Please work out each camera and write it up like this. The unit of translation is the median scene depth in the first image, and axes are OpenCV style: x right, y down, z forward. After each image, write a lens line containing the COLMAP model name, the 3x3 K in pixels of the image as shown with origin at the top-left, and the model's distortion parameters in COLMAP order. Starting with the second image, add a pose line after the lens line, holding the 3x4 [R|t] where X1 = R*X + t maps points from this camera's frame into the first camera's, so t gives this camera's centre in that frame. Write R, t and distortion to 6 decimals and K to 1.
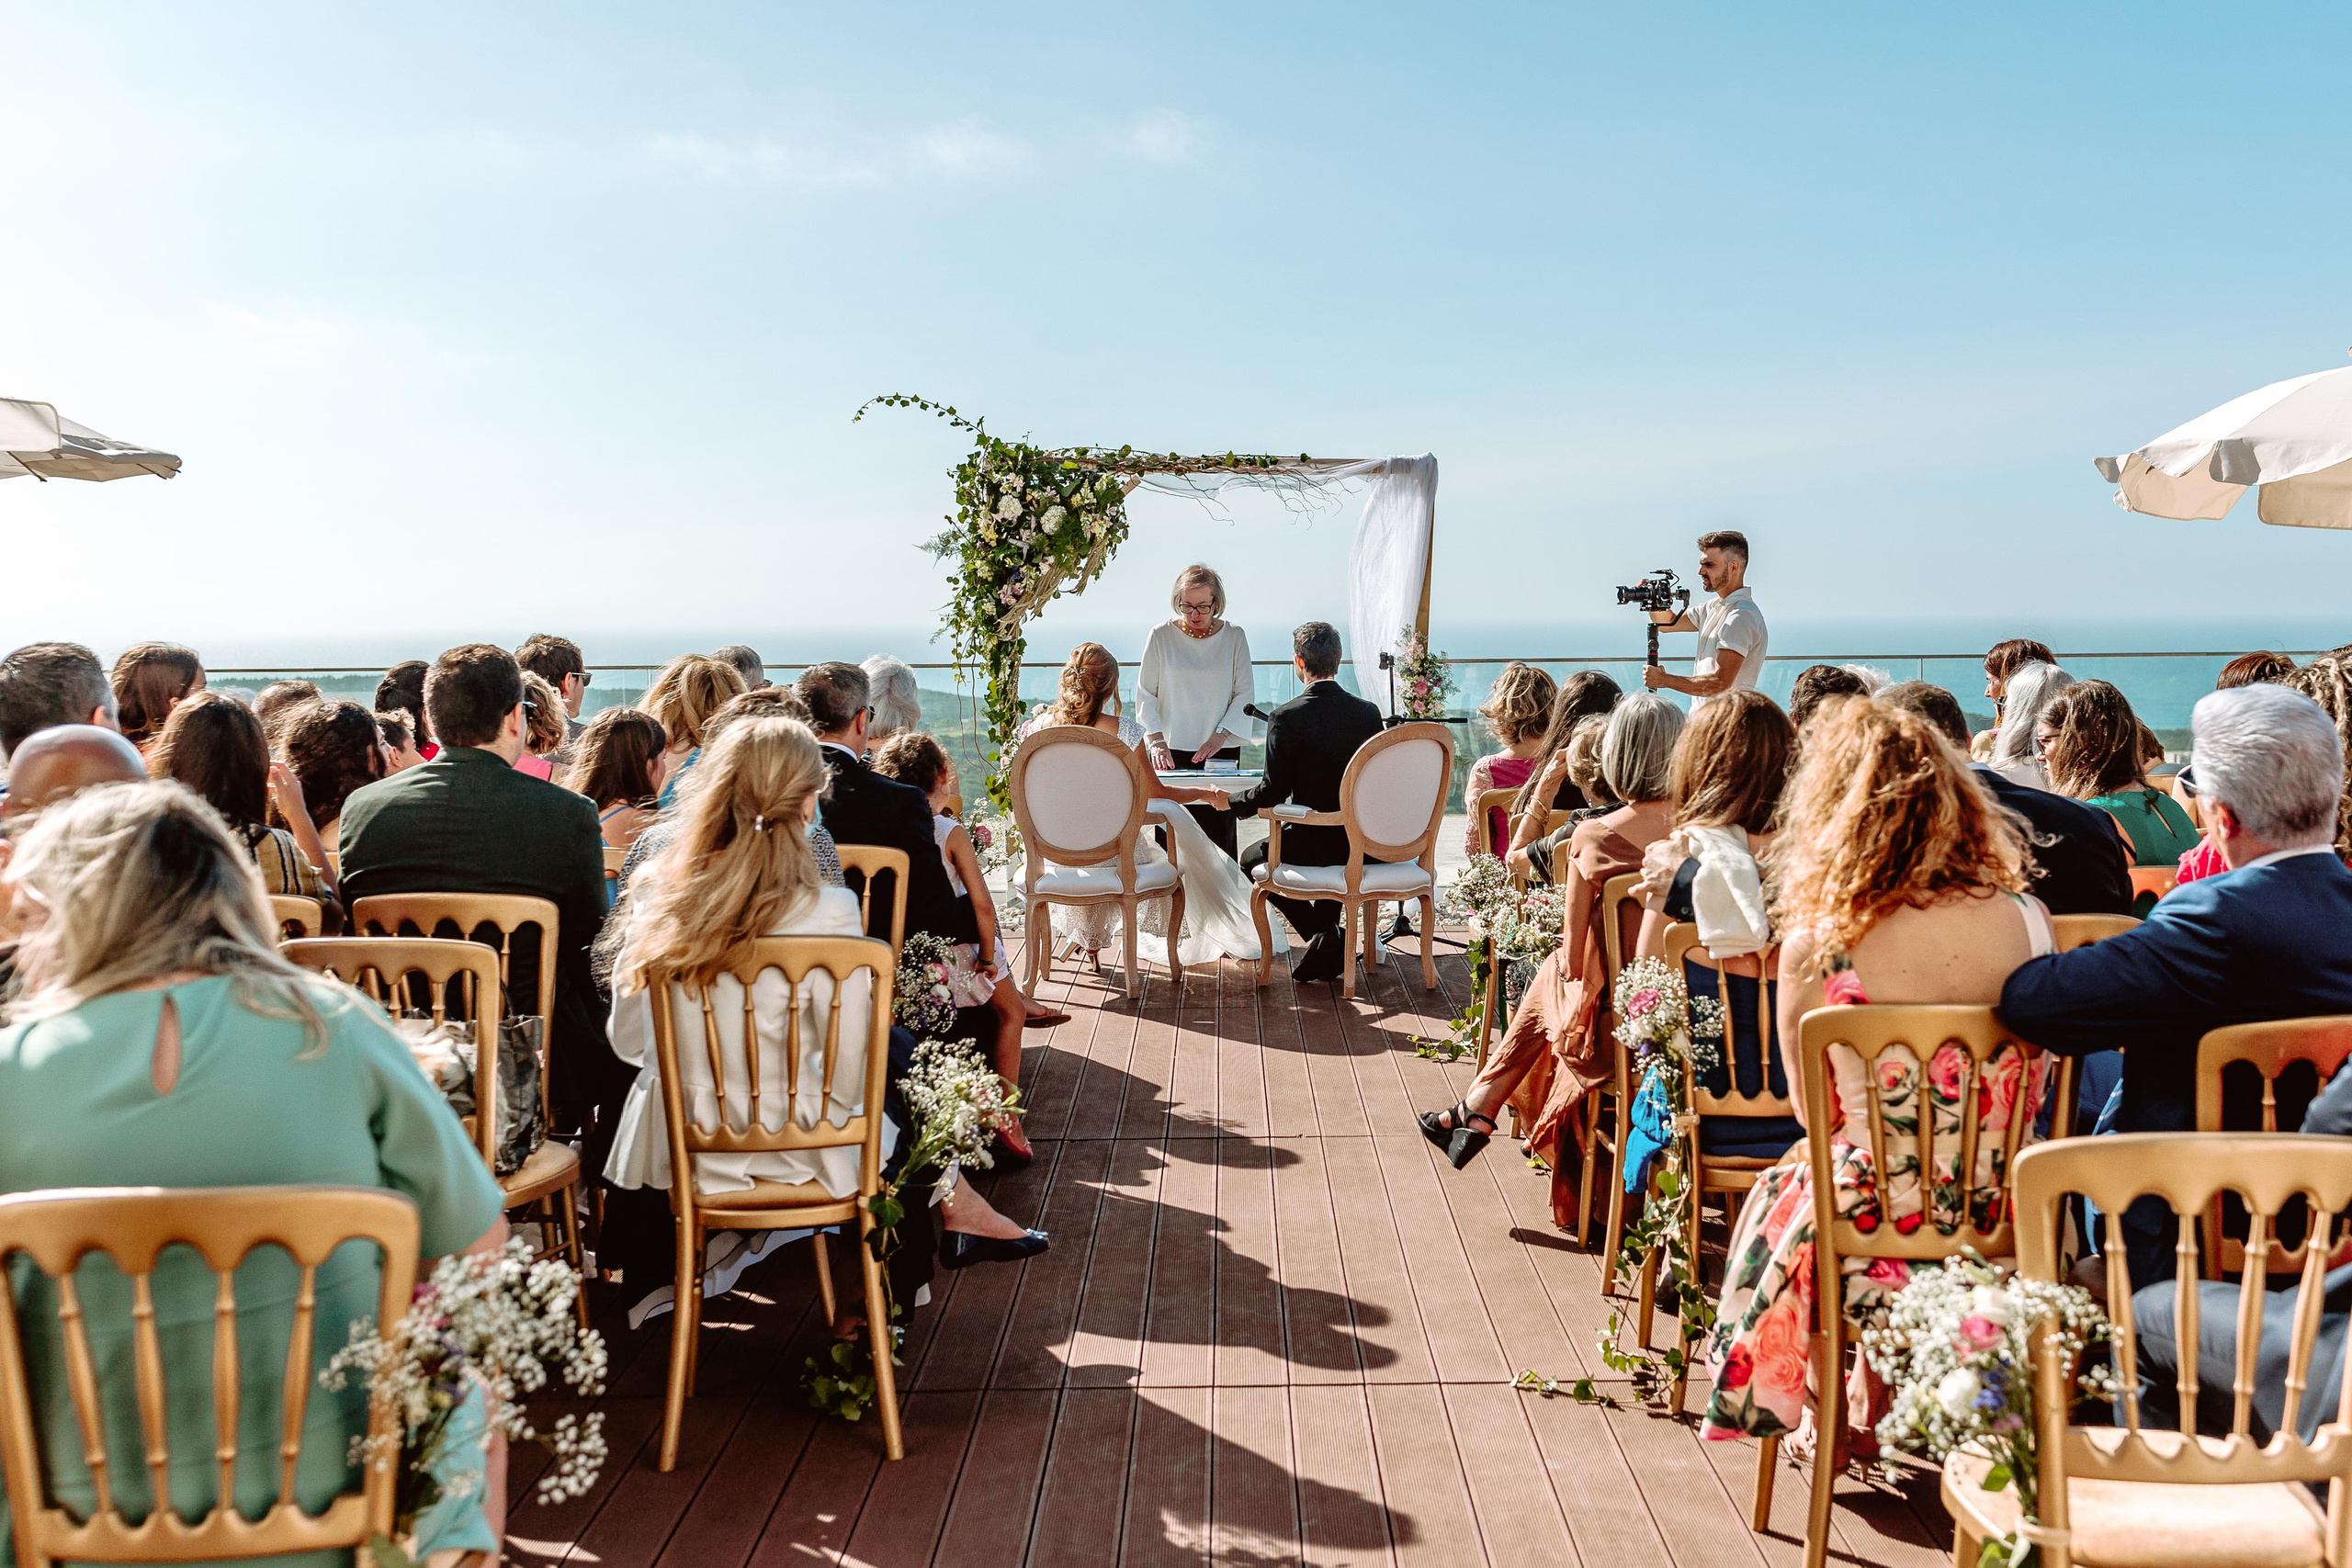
lens RADIAL K [[2558.3, 0, 1295.9], [0, 2558.3, 720.5], [0, 0, 1]] dist [-0.018523, 0.023049]
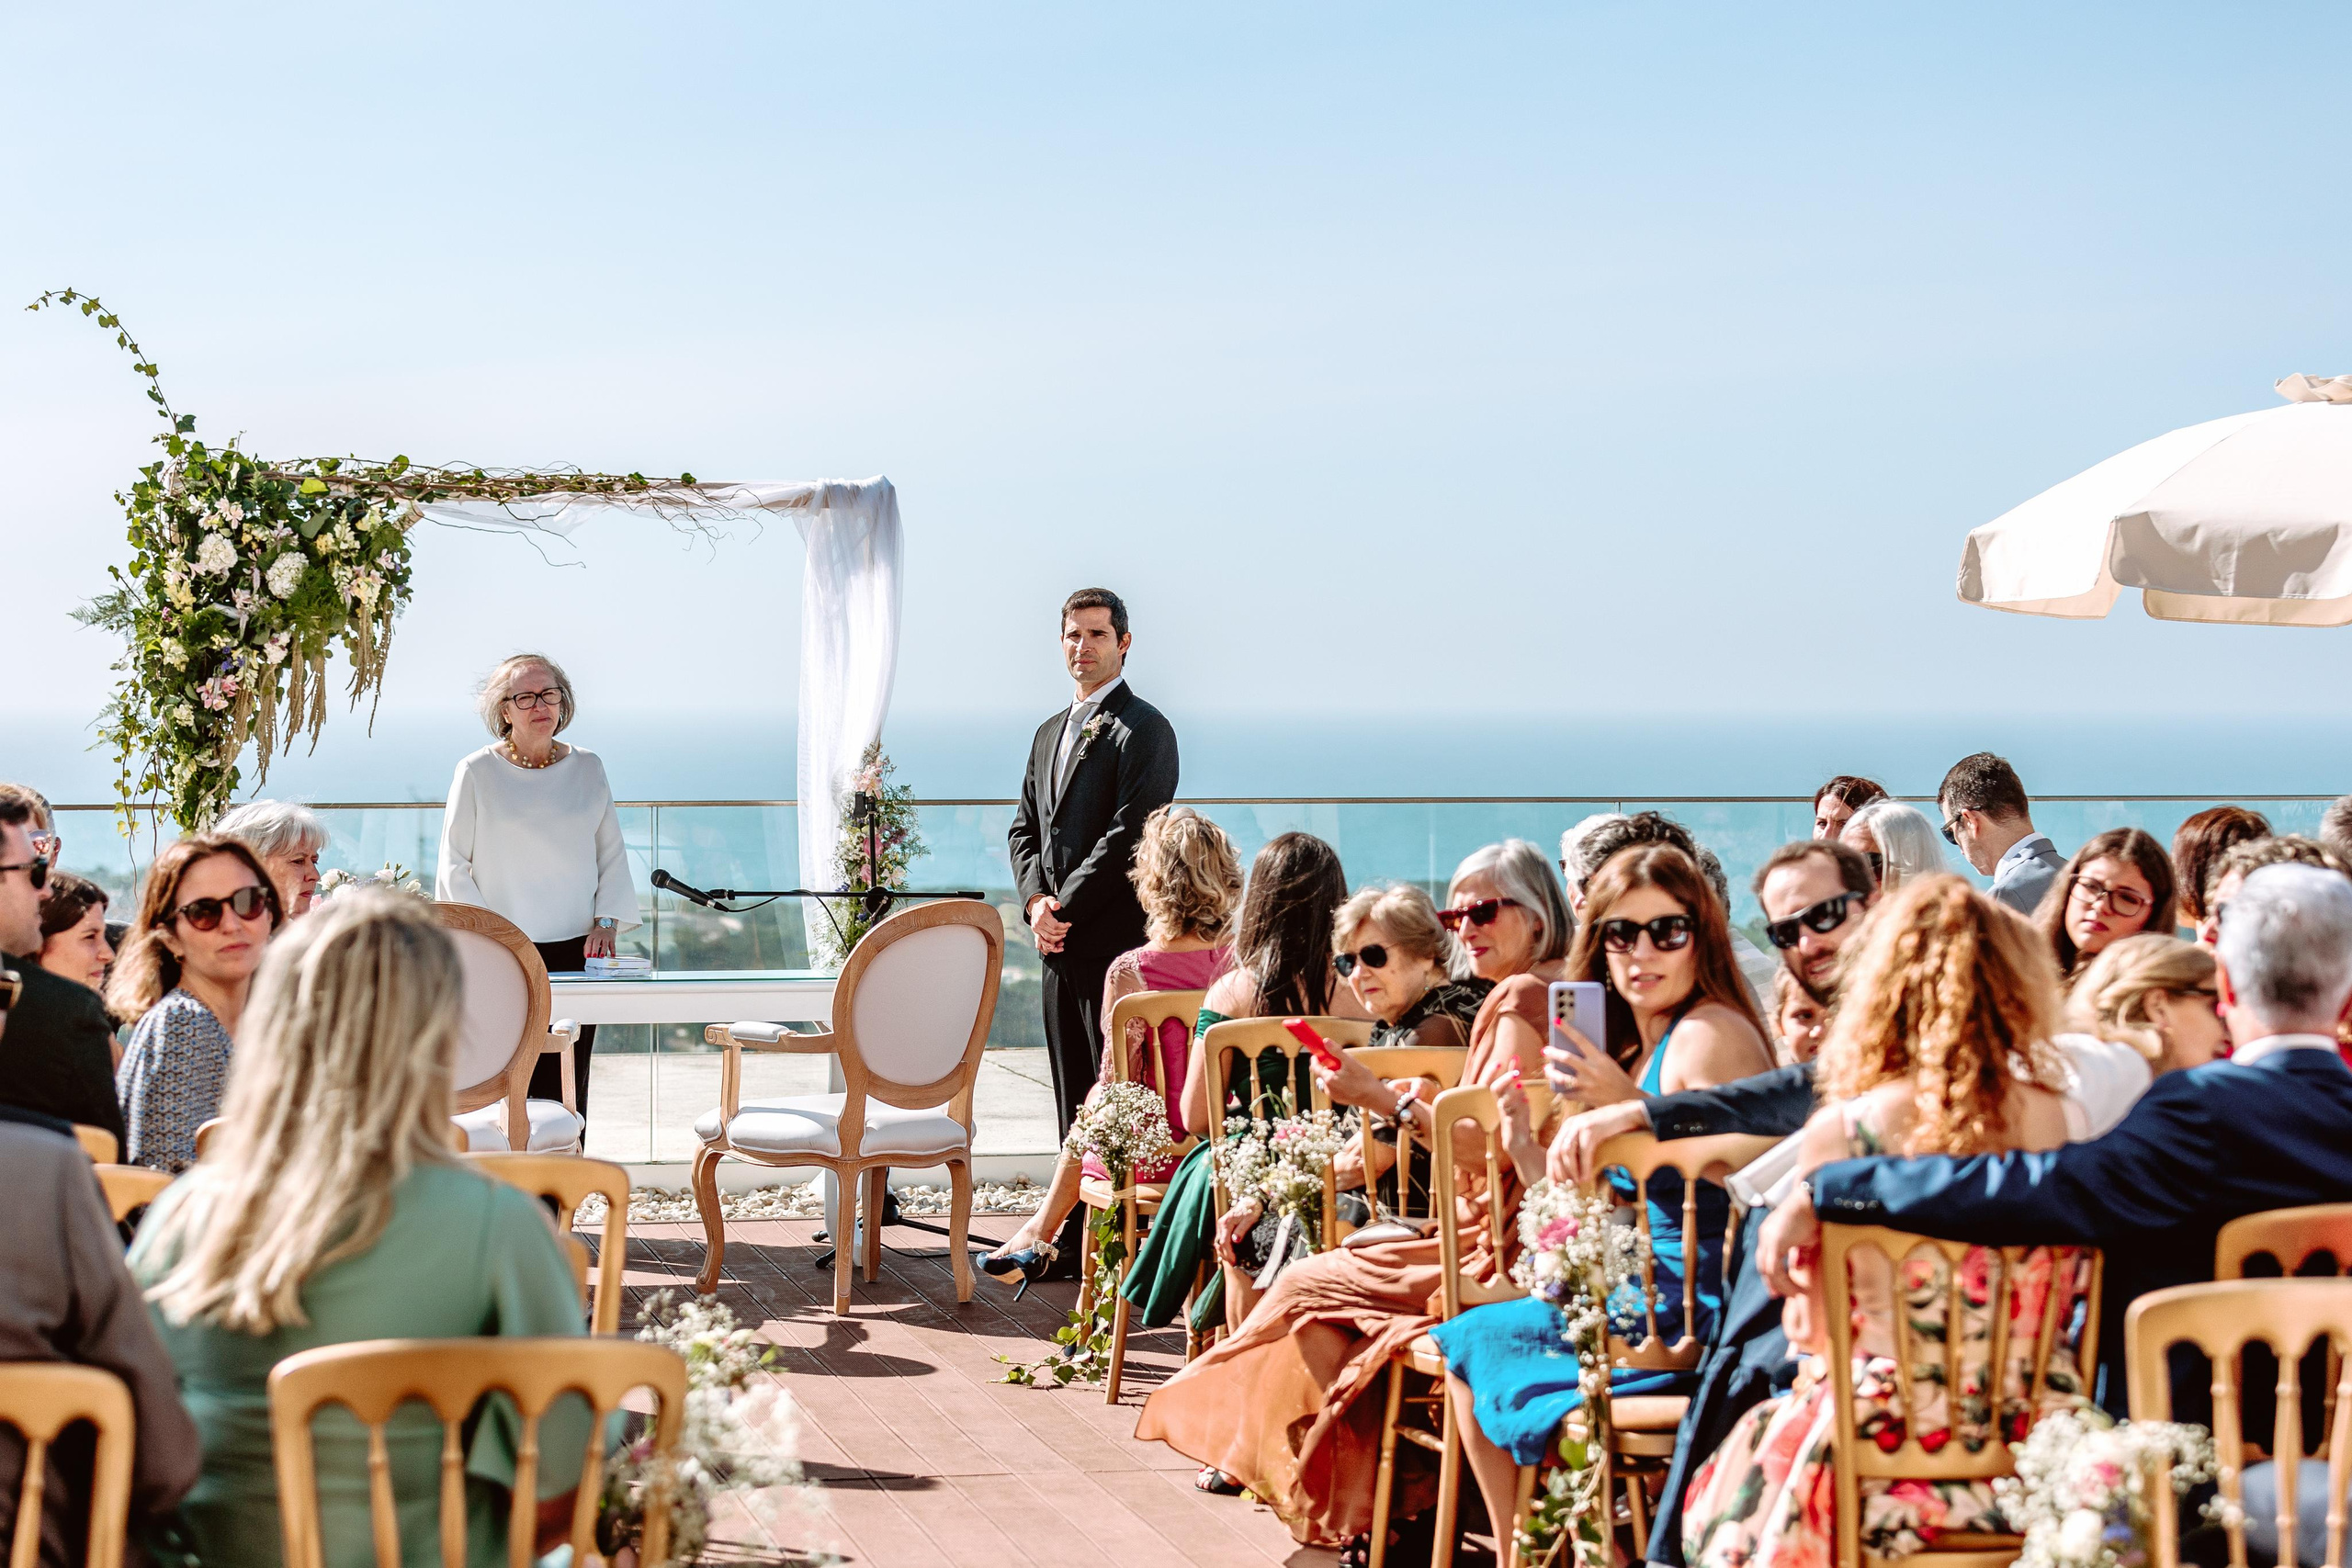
lens RADIAL K [[4876.7, 0, 1176.0], [0, 4876.7, 784.0], [0, 0, 1]] dist [0.010524, -0.105562]
pose [[0.980650, 0.005136, 0.195703, -0.224167], [-0.000404, 0.999707, -0.024212, 0.002535], [-0.195770, 0.023665, 0.980364, -0.403513]]
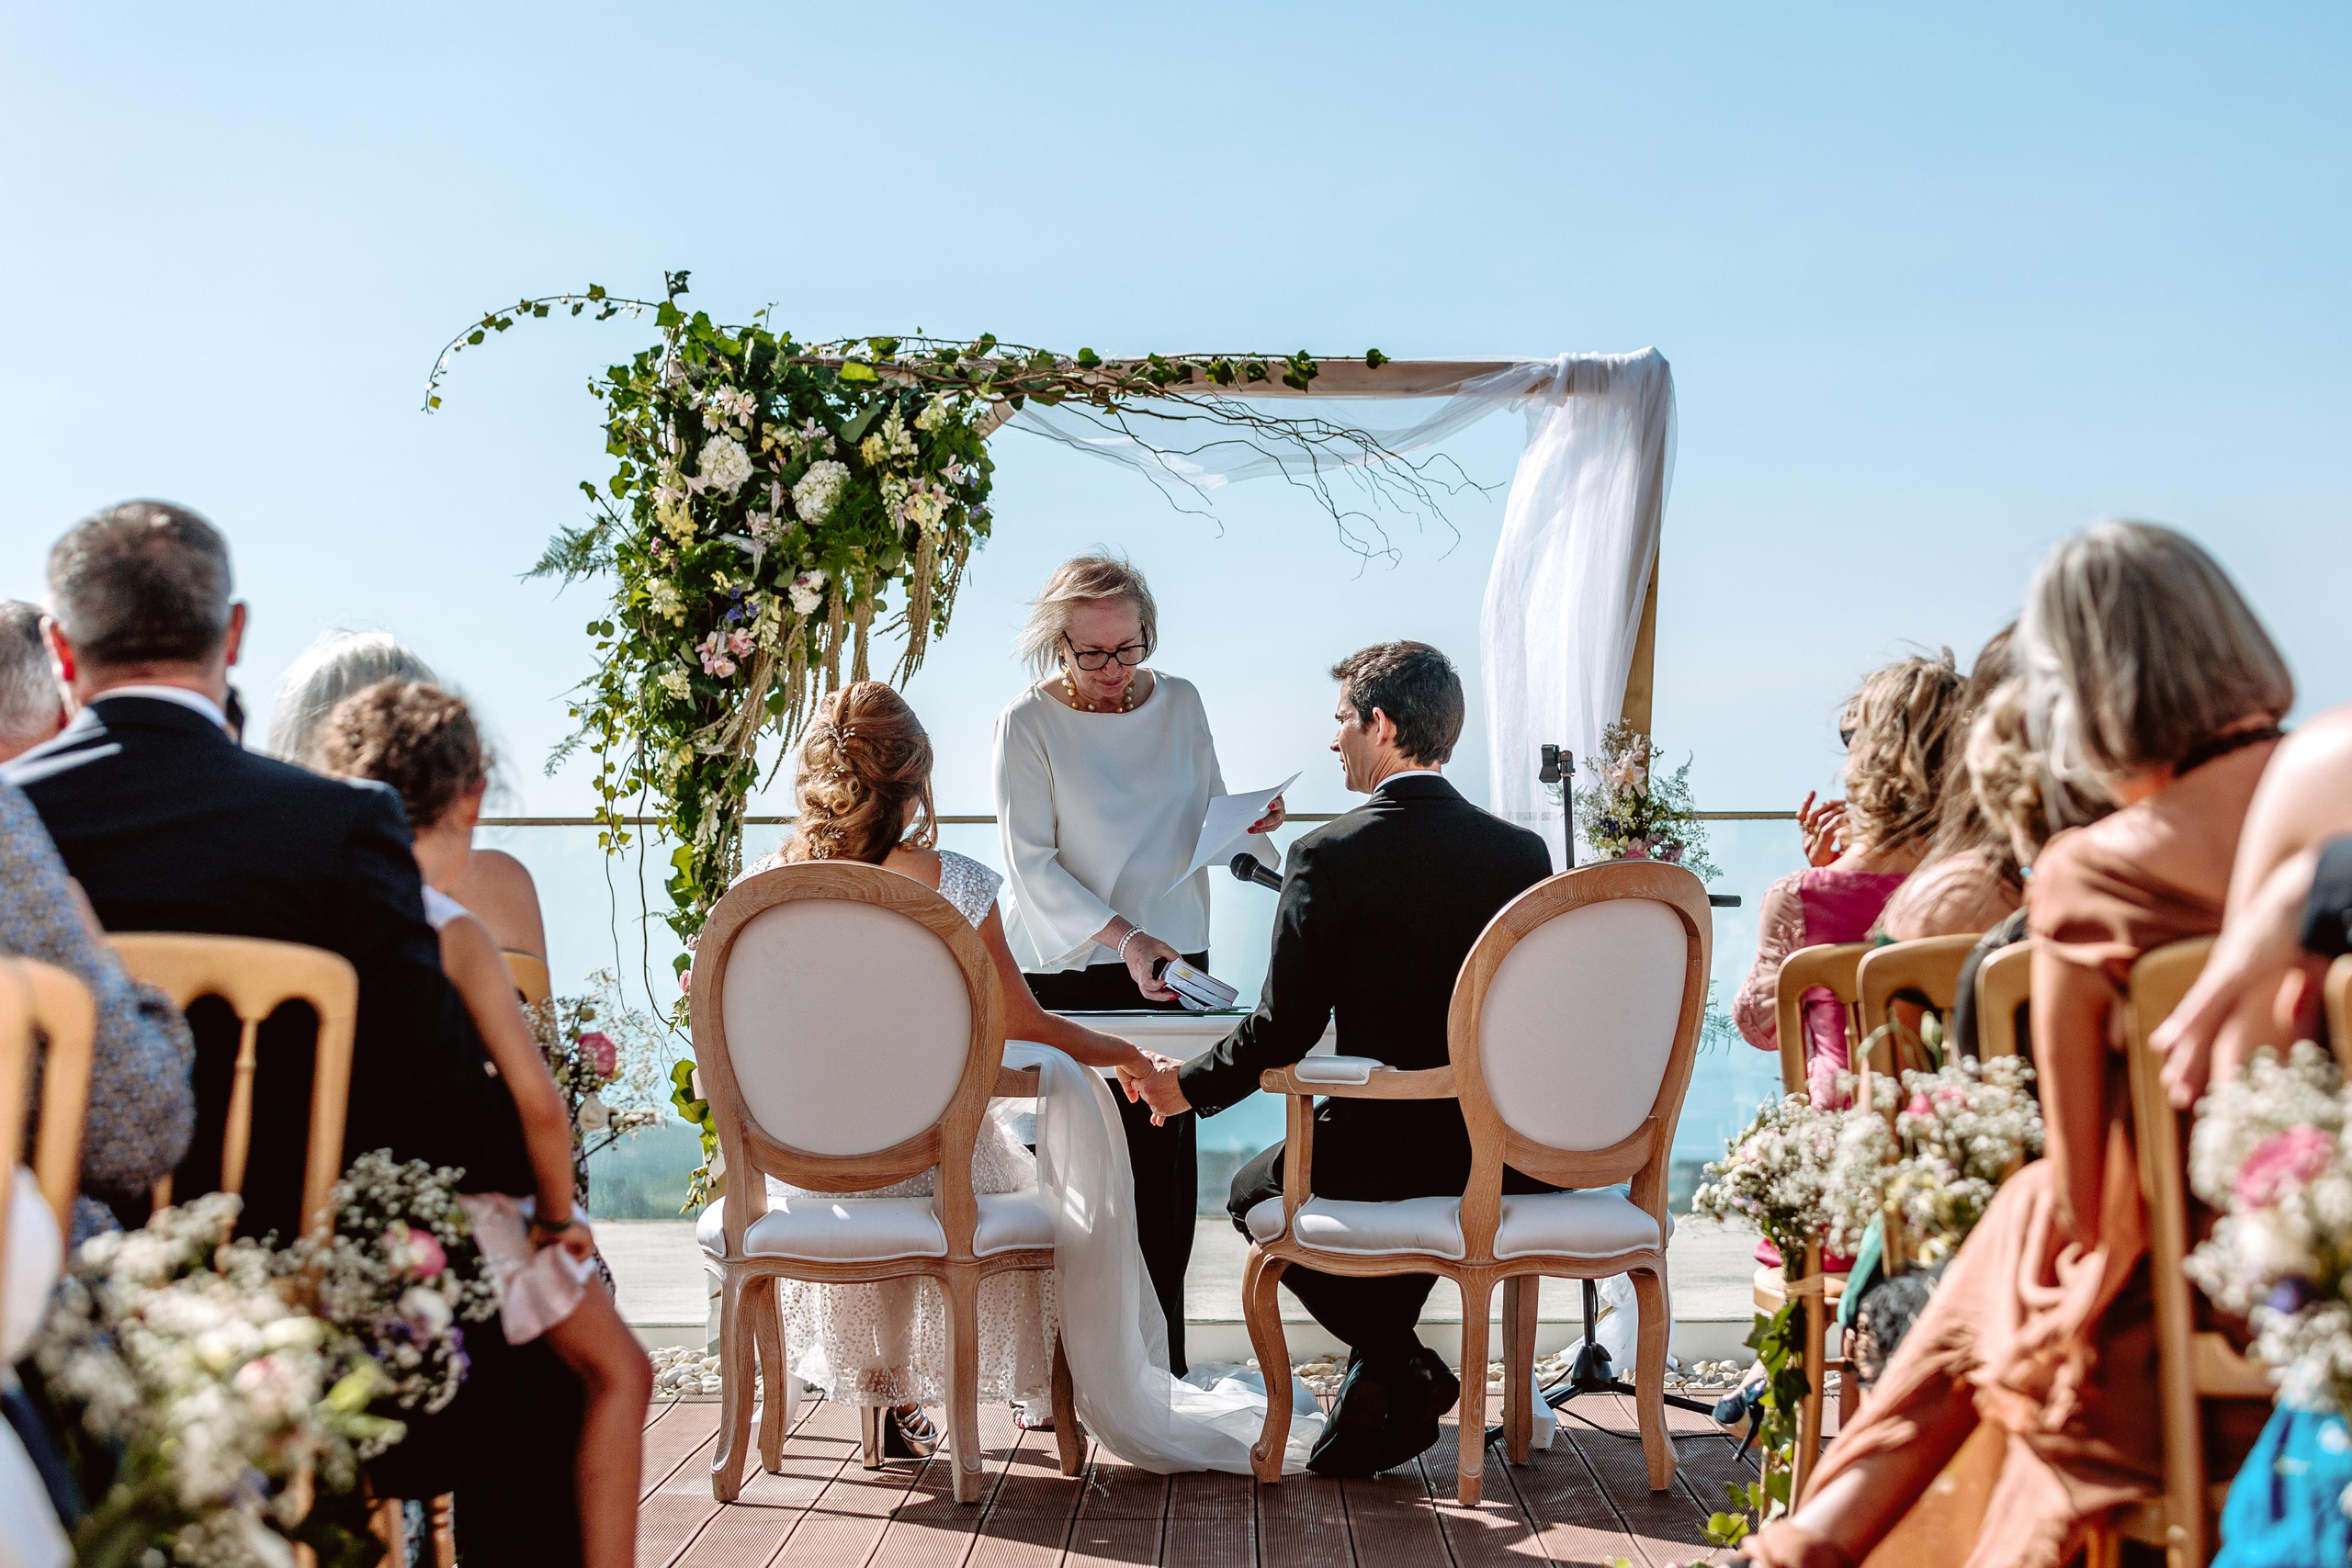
lens RADIAL K [[5070.1, 0, 1209.0], [0, 5070.1, 782.1], [0, 0, 1]] dist [0.103751, 0.026350]
pose [[0.999451, 0.003482, -0.032958, 0.007385], [-0.006111, 0.996774, -0.080022, 0.086666], [0.032573, 0.080179, 0.996248, 0.215679]]
